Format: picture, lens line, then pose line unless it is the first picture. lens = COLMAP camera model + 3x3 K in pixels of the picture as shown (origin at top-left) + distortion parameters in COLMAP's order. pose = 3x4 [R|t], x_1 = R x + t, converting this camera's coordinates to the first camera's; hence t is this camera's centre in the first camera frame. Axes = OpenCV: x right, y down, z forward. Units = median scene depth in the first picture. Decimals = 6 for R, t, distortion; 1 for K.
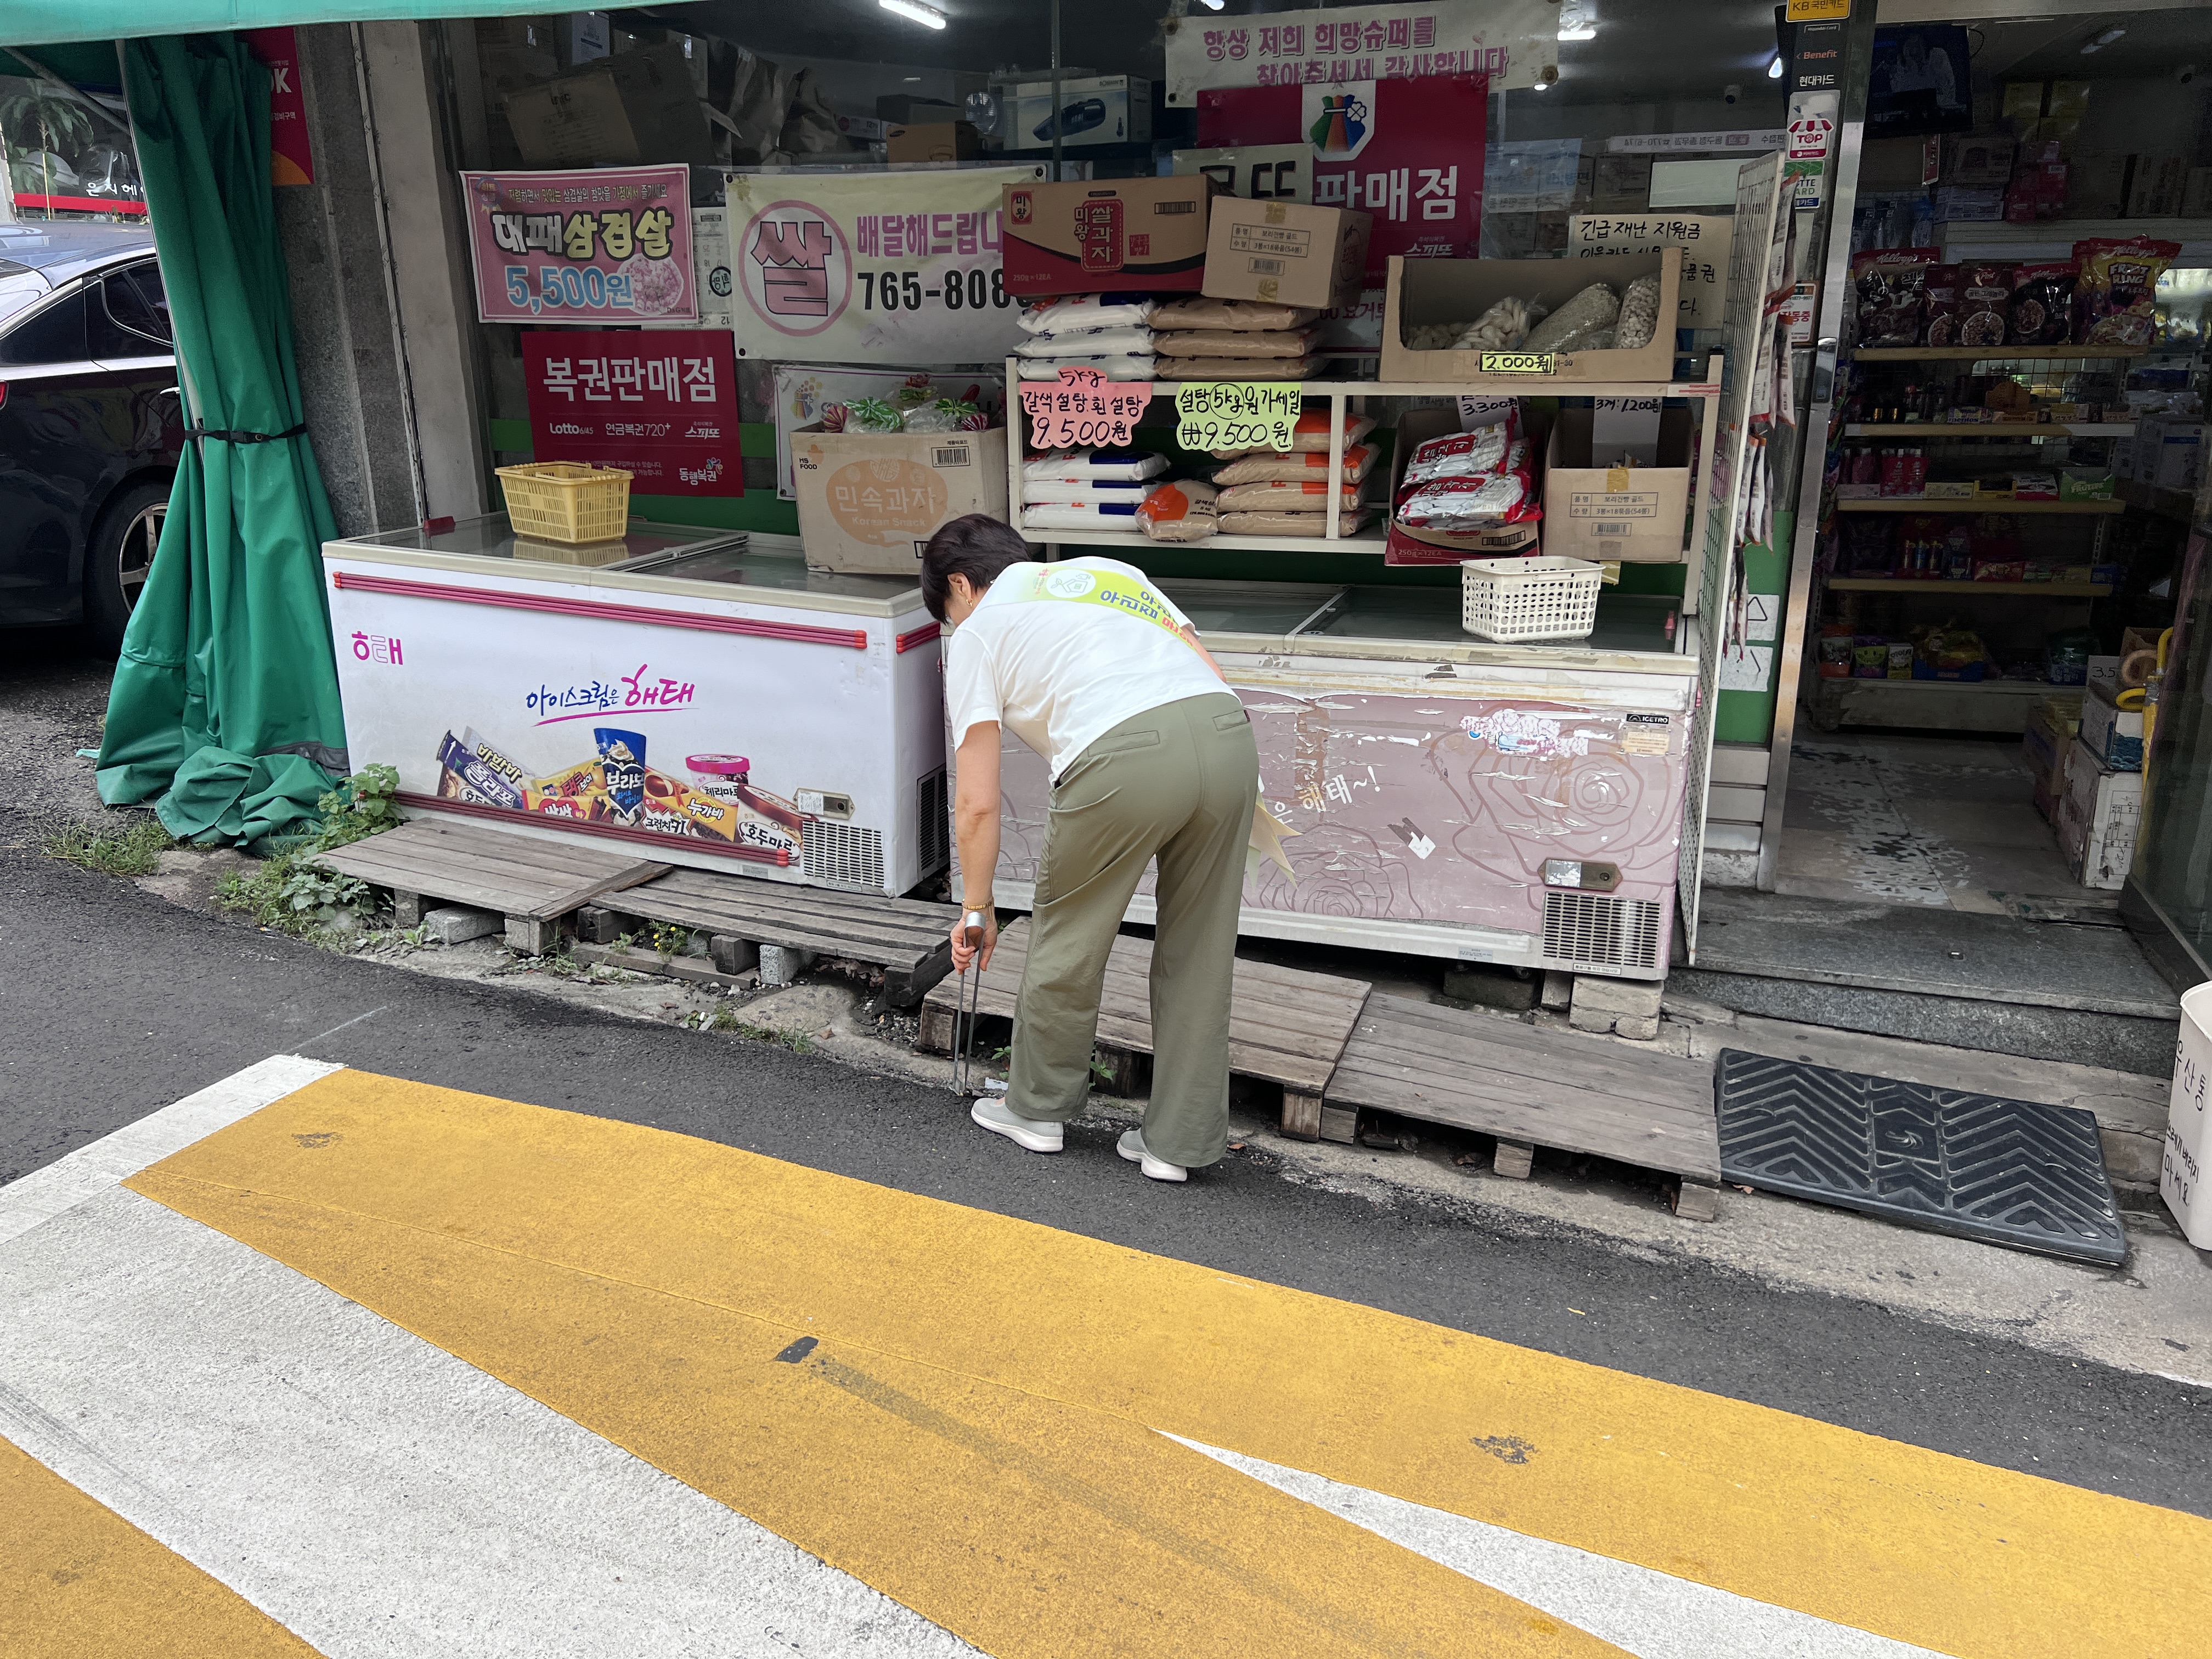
lens RADIAL K [[1660.9, 0, 1105.4], [0, 1660.9, 835.7], [0, 0, 1]] dist [0.054485, -0.060584]
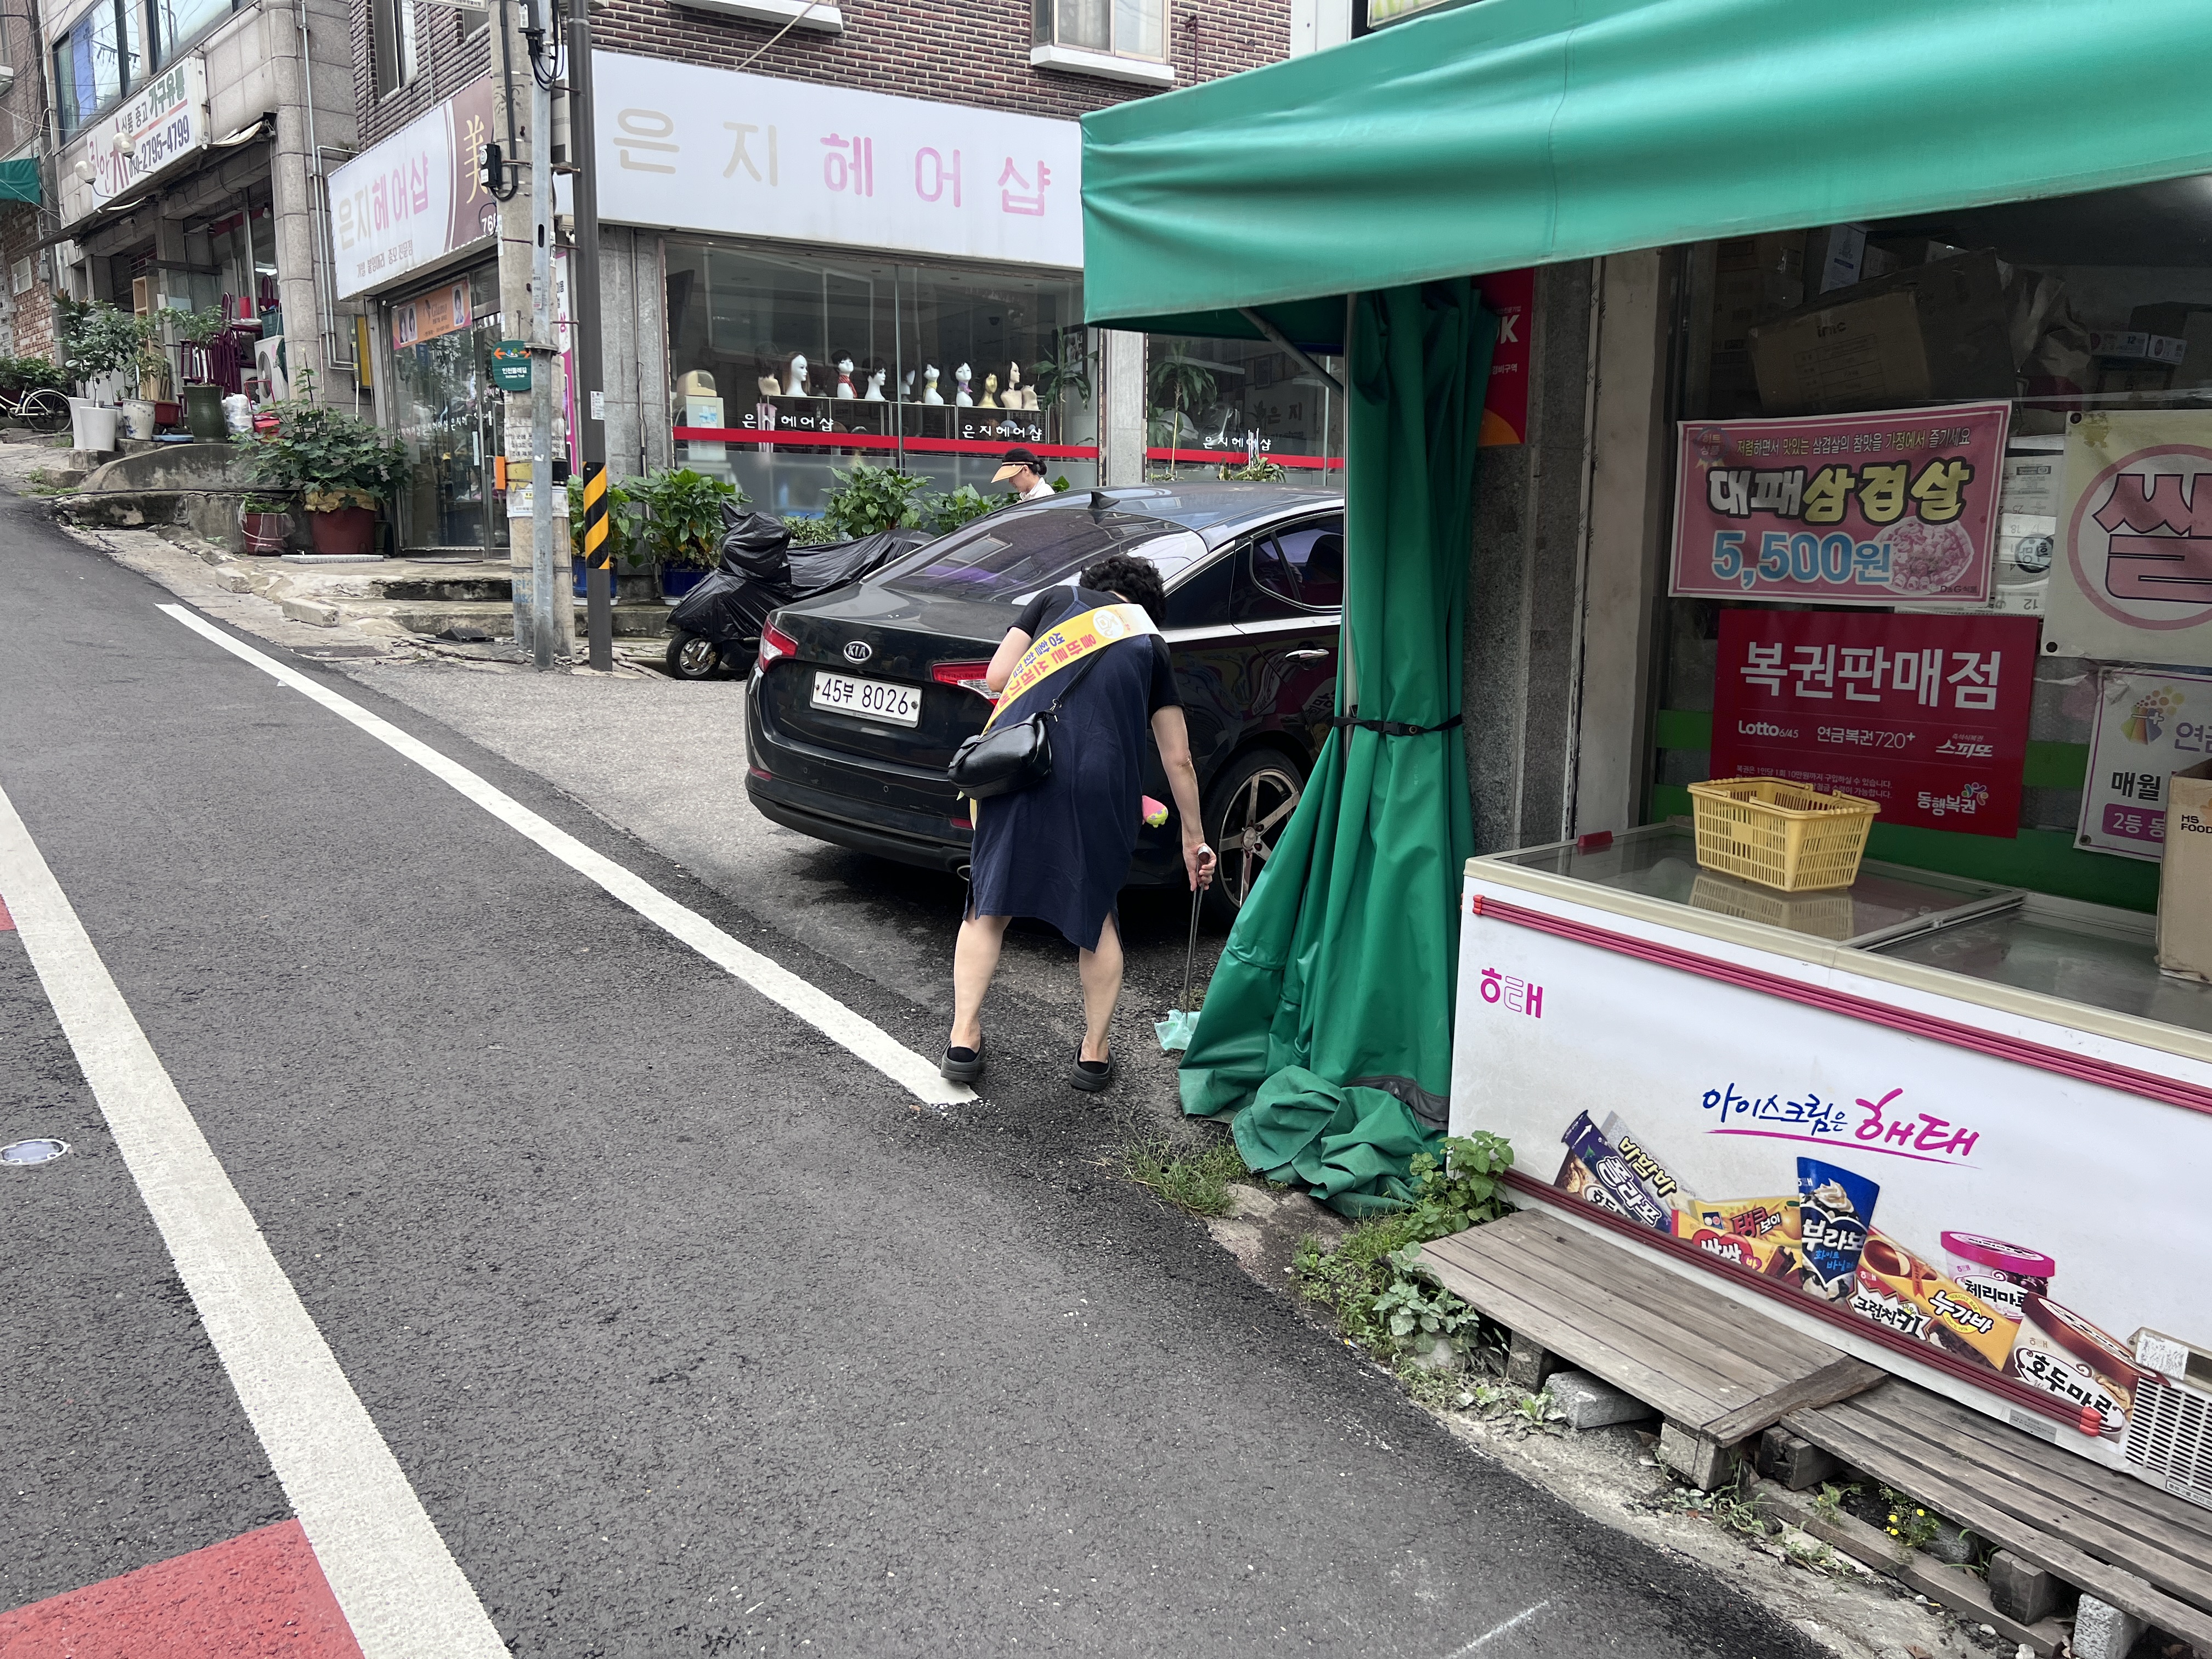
lens RADIAL K [[1660.9, 0, 1093.6], [0, 1660.9, 820.3], [0, 0, 1]] dist [0.054485, -0.060584]
pose [[0.845751, 0.096164, -0.524841, -0.187650], [-0.165799, 0.982297, -0.087194, -0.088533], [0.507165, 0.160763, 0.846722, 0.199529]]
